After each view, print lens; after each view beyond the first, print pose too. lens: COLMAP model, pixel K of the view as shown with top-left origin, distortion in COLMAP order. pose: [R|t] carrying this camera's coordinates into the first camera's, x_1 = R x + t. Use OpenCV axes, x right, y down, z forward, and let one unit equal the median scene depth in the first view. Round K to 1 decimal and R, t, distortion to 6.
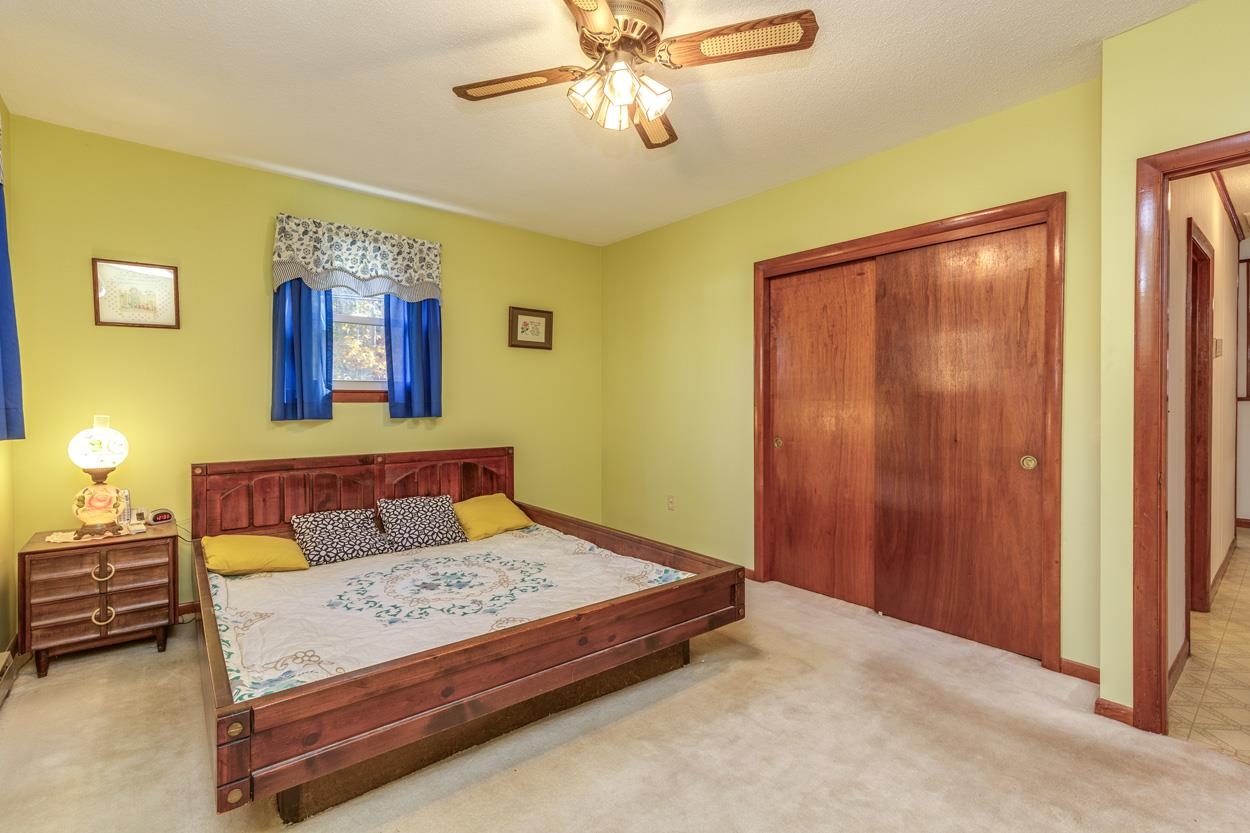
lens RADIAL K [[562.9, 0, 621.1], [0, 562.9, 416.3], [0, 0, 1]] dist [0.001717, -0.001377]
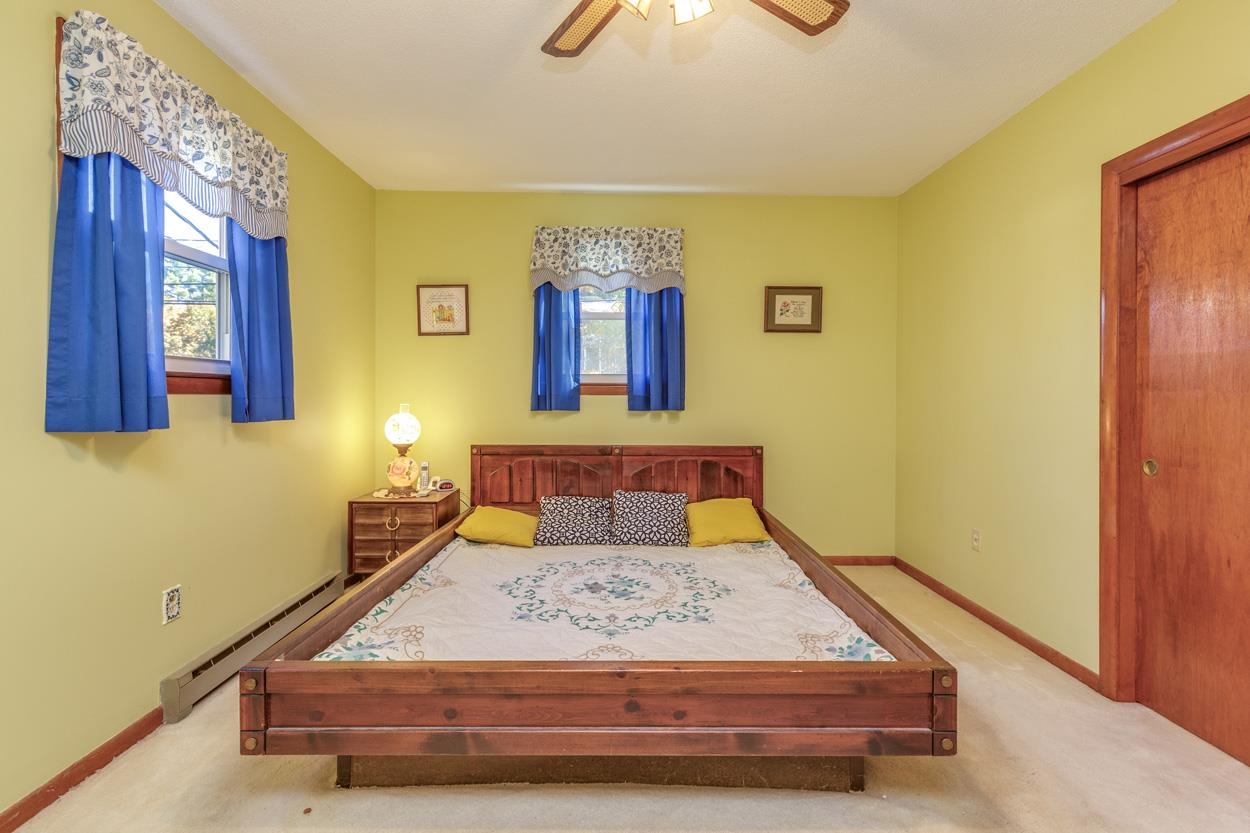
lens RADIAL K [[562.9, 0, 626.2], [0, 562.9, 404.3], [0, 0, 1]] dist [0.001717, -0.001377]
pose [[0.781995, 0.012601, -0.623157, 0.231594], [-0.019855, 0.999792, -0.004698, -0.003351], [0.622968, 0.016046, 0.782083, 0.229523]]
